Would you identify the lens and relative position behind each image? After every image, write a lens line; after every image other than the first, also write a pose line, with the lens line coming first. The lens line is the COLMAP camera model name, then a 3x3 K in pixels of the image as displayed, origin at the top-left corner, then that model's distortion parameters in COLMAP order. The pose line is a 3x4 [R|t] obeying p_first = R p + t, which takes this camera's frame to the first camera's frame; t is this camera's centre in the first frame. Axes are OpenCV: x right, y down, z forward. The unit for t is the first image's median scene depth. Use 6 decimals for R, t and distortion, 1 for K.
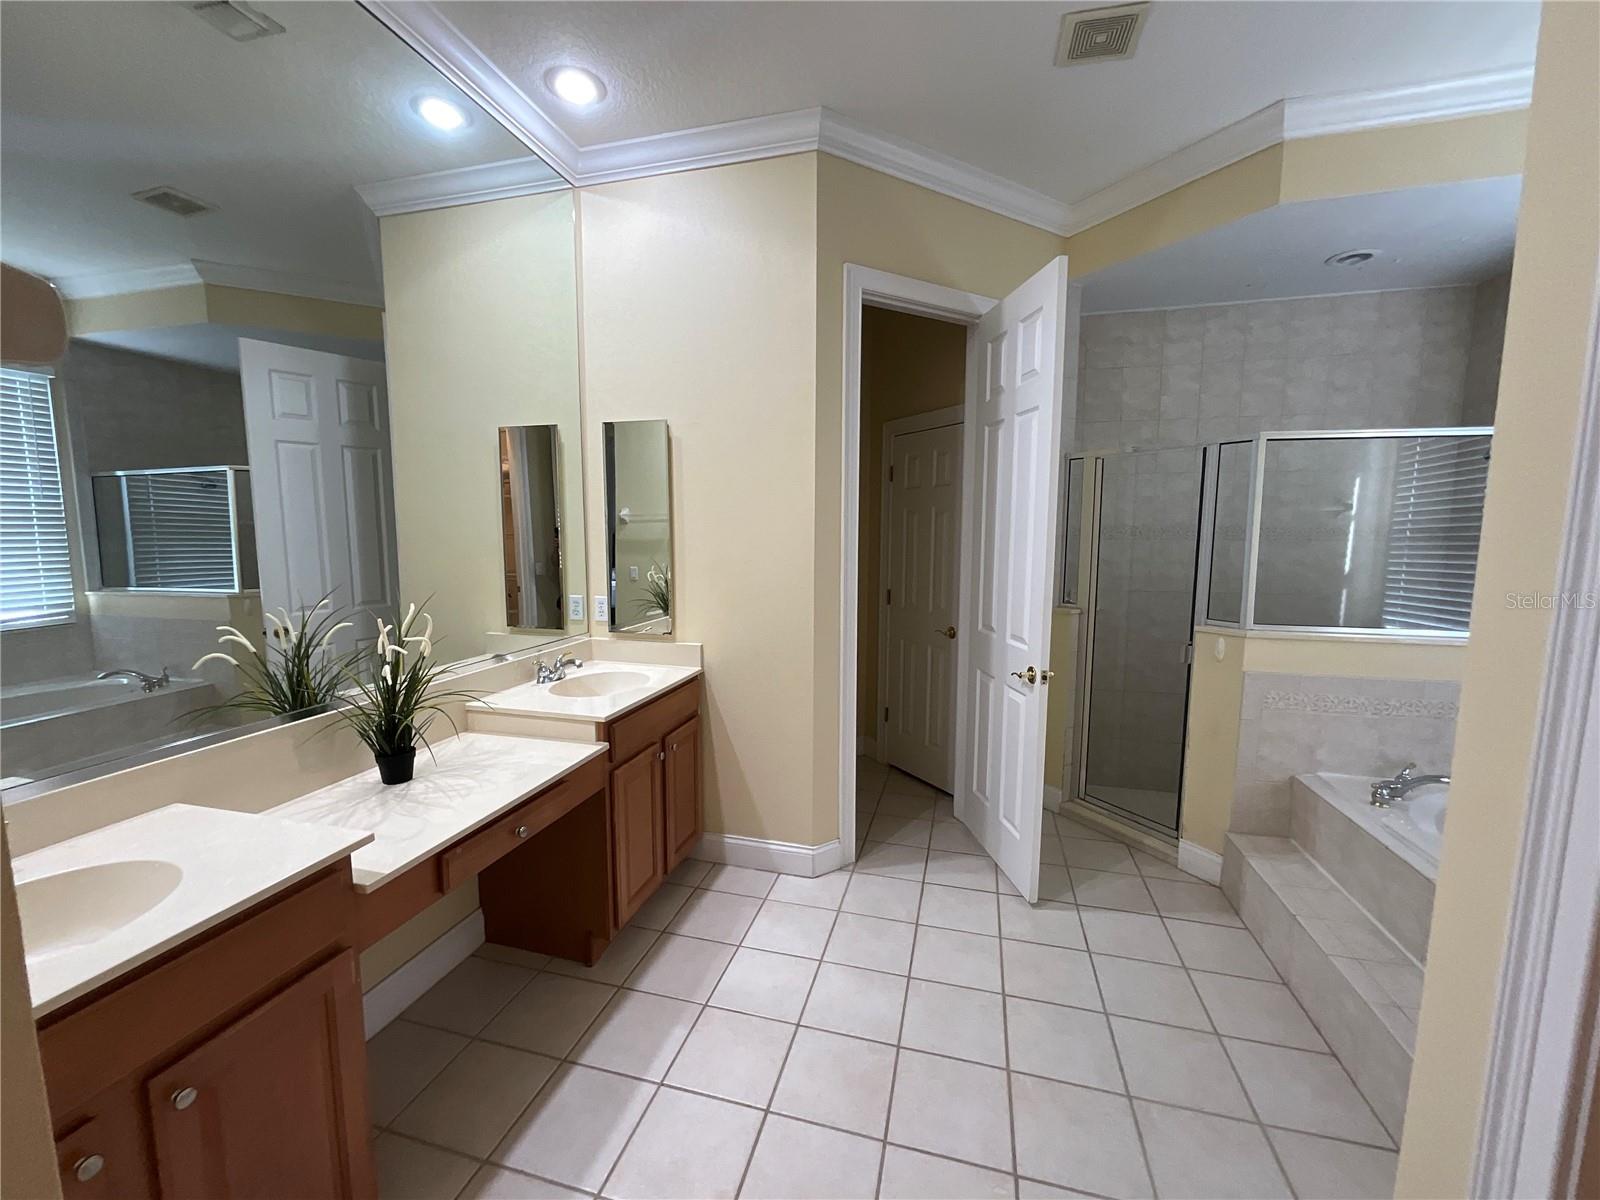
lens RADIAL K [[649.5, 0, 798.0], [0, 649.5, 605.2], [0, 0, 1]] dist [0.008258, -0.000316]
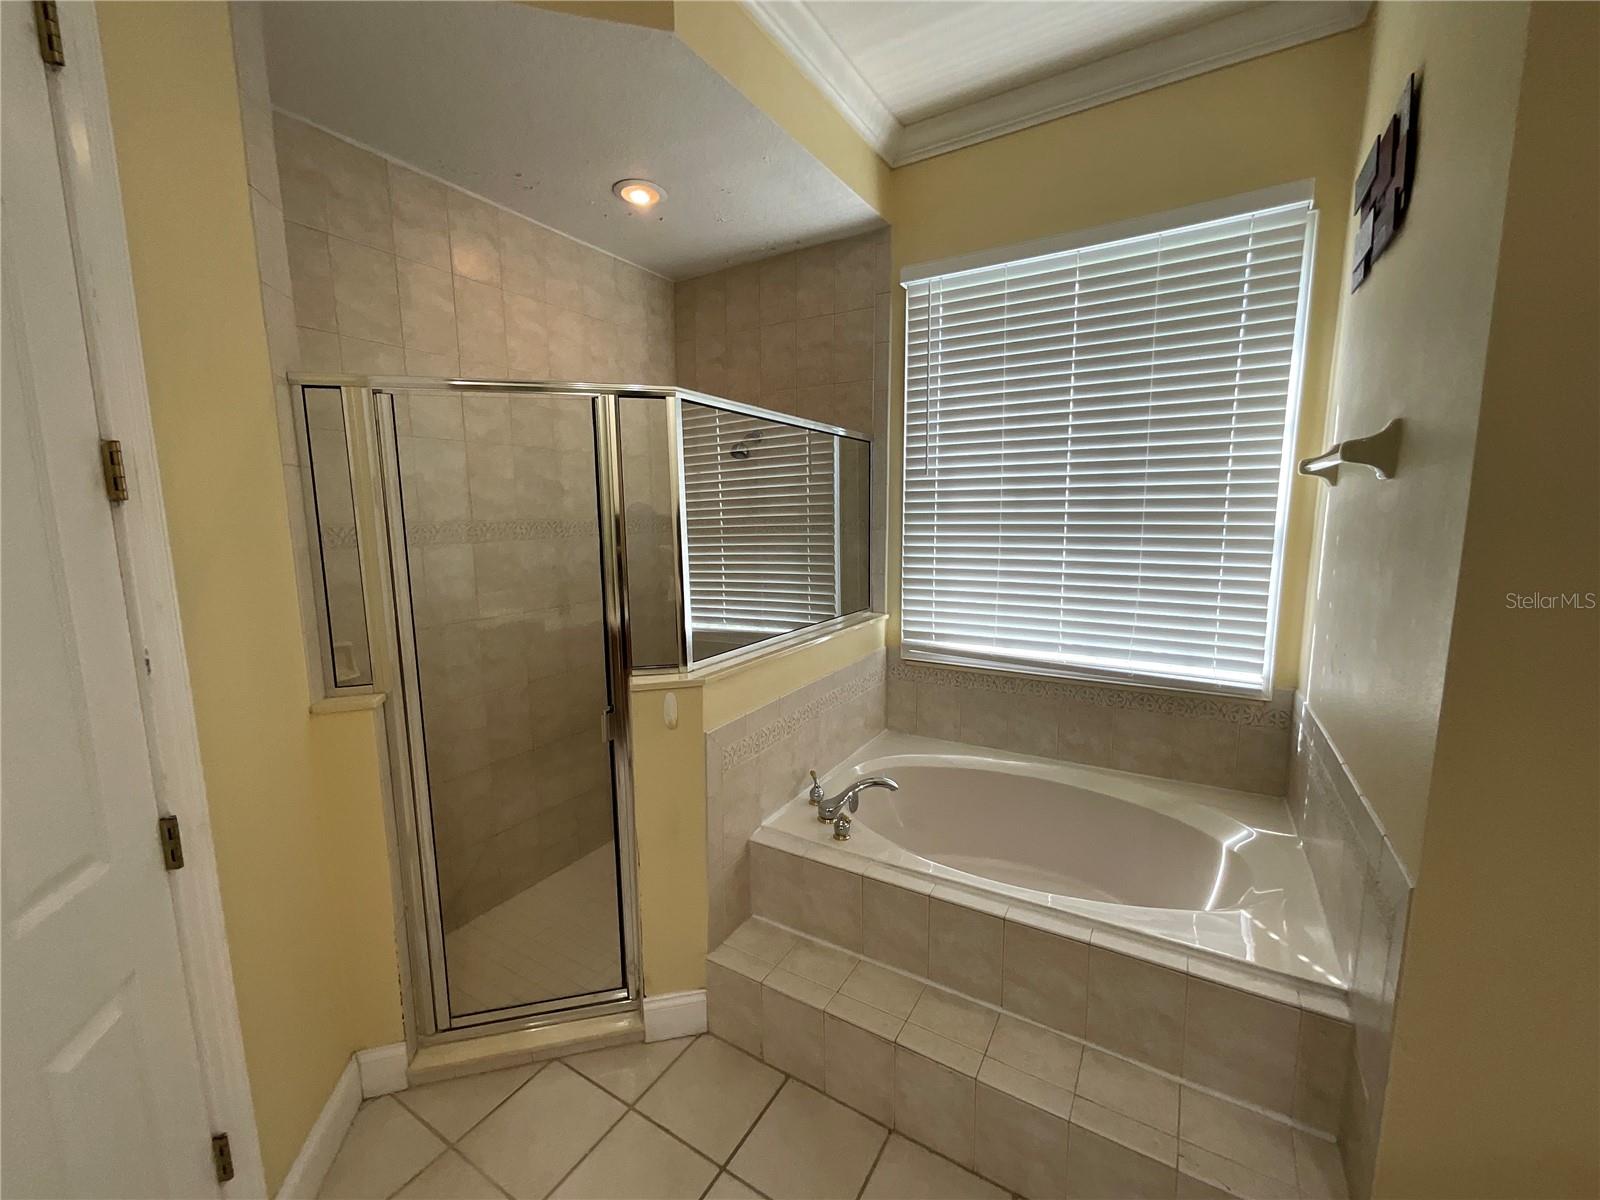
lens RADIAL K [[649.5, 0, 798.4], [0, 649.5, 601.7], [0, 0, 1]] dist [0.008258, -0.000316]
pose [[0.276956, -0.140863, 0.950501, 0.052423], [0.119785, 0.986541, 0.111301, -0.087147], [-0.953387, 0.083030, 0.290102, 0.570361]]
